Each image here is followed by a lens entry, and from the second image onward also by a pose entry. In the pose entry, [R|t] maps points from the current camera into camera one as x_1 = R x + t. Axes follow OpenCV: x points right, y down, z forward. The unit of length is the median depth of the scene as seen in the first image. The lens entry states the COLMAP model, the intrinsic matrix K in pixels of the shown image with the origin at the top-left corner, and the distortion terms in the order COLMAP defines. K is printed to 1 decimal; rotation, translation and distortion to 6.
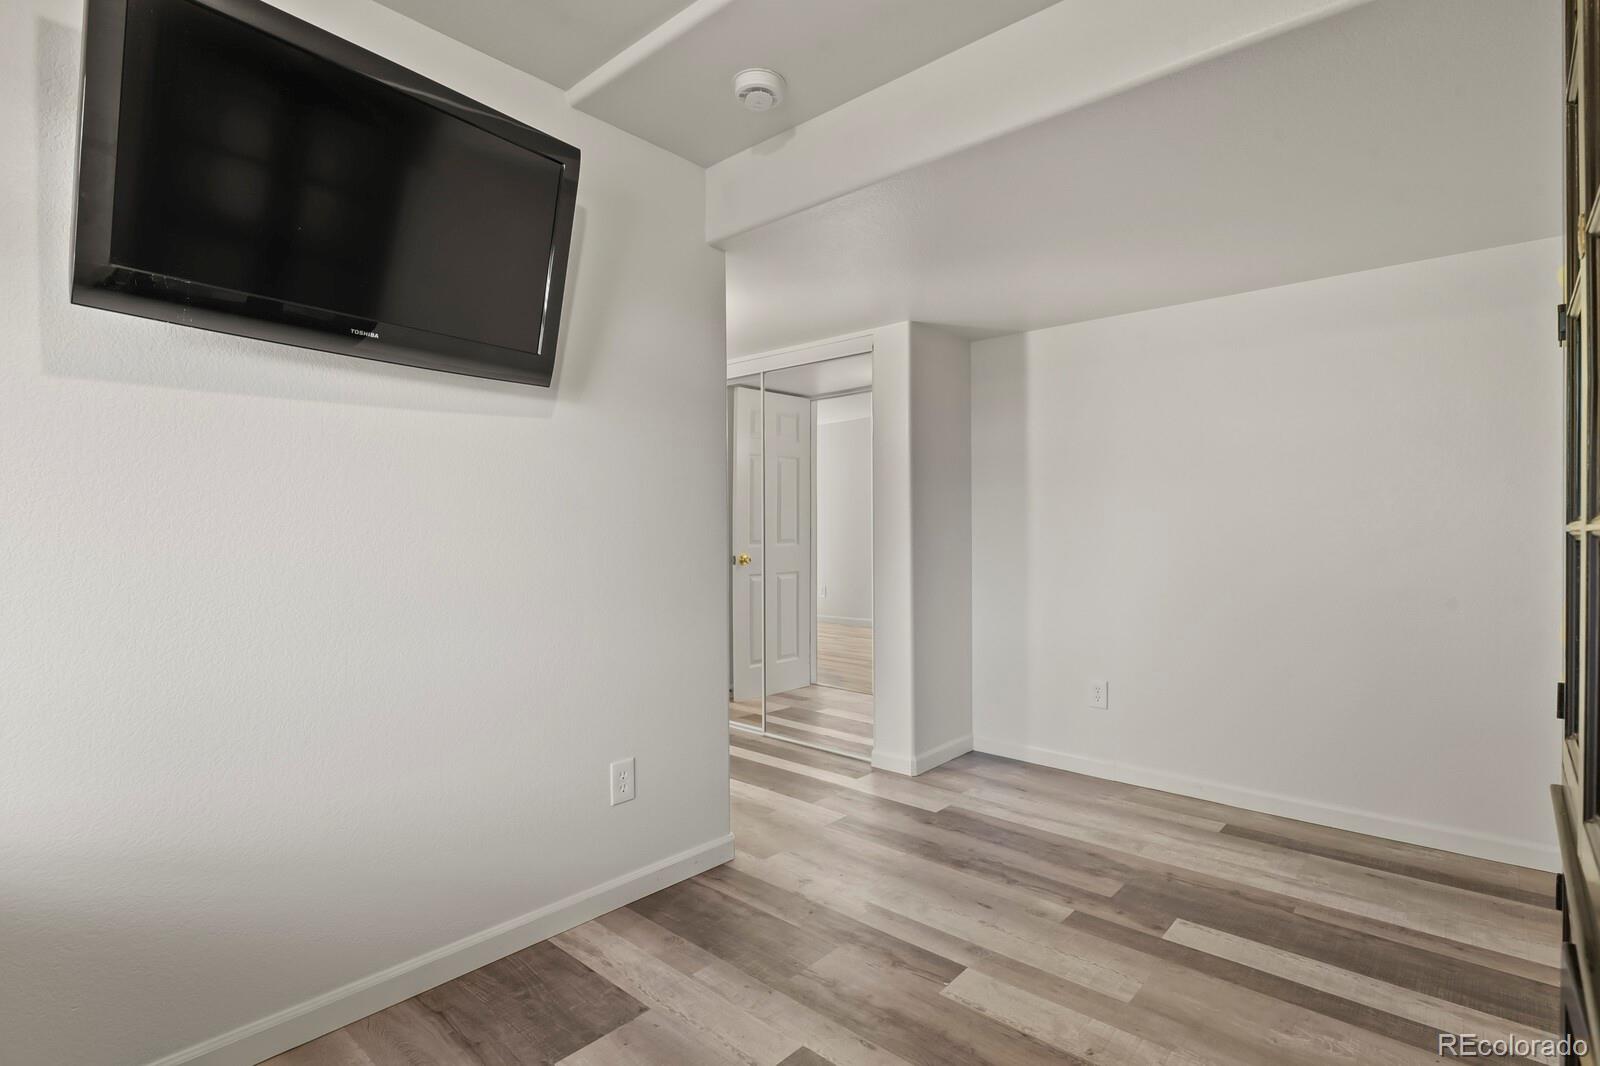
lens RADIAL K [[771.2, 0, 805.2], [0, 771.2, 533.0], [0, 0, 1]] dist [-0.000690, -0.001431]
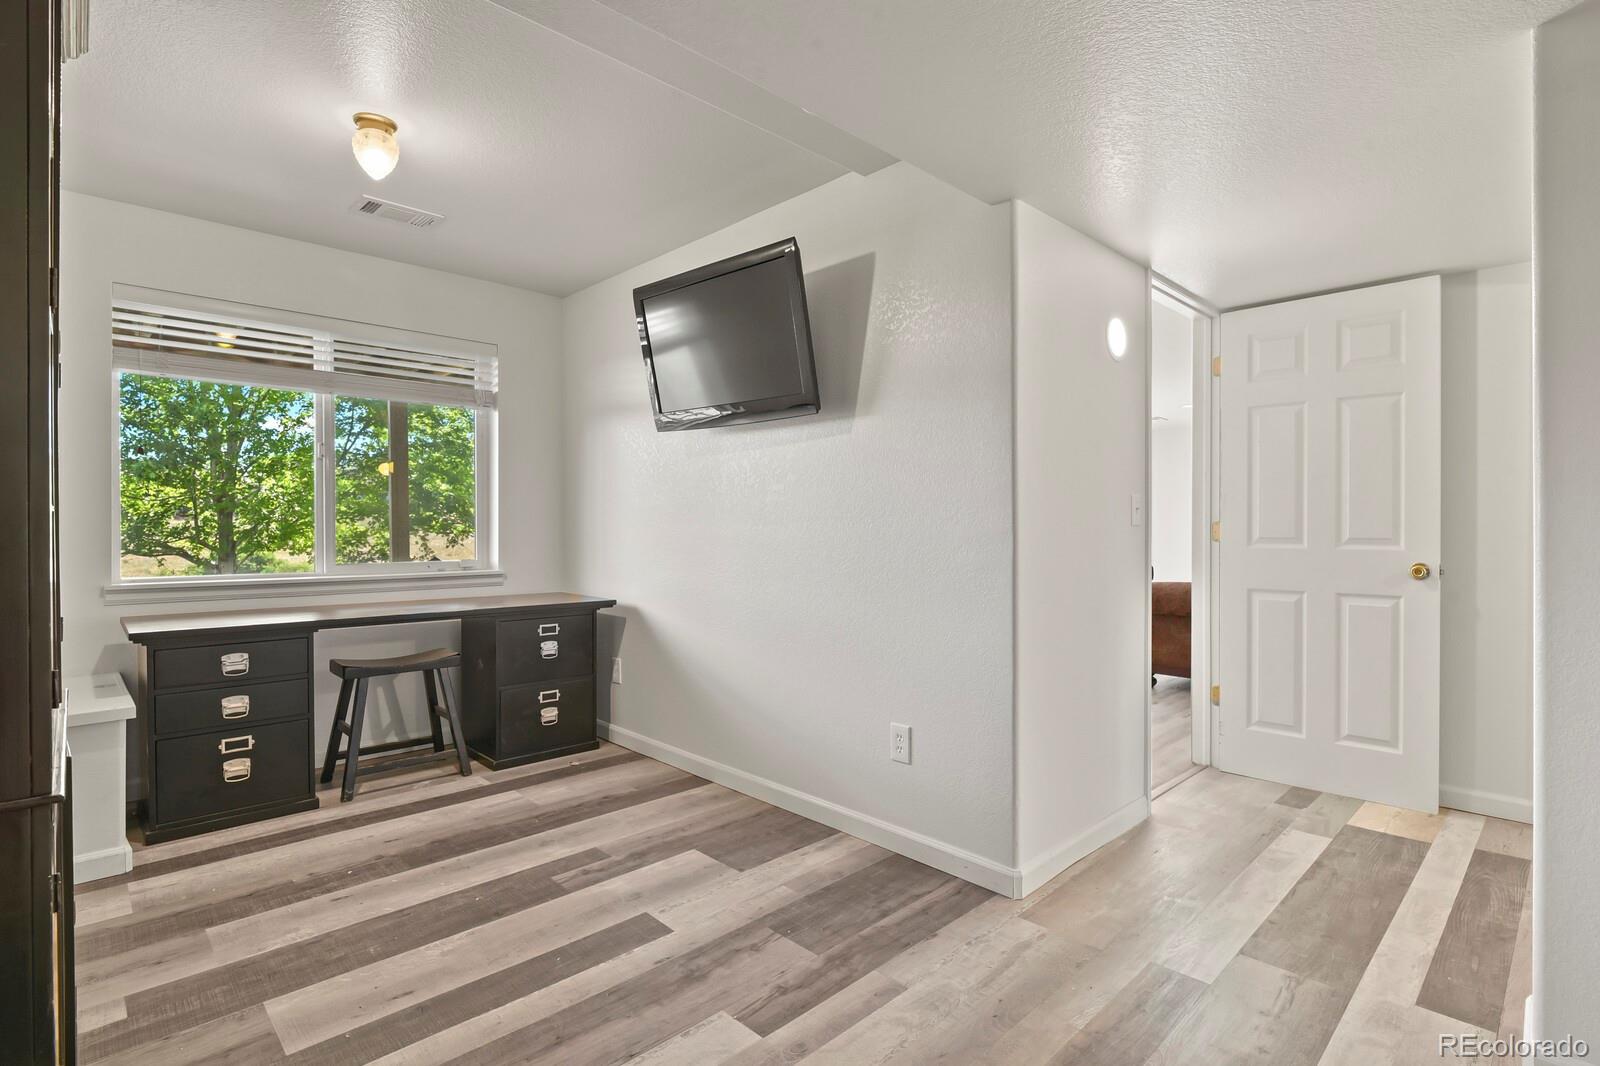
lens RADIAL K [[771.2, 0, 804.8], [0, 771.2, 523.6], [0, 0, 1]] dist [-0.000690, -0.001431]
pose [[-0.064332, 0.010228, -0.997876, 0.983673], [-0.000562, 0.999947, 0.010286, -0.010110], [0.997928, 0.001223, -0.064323, 1.032389]]
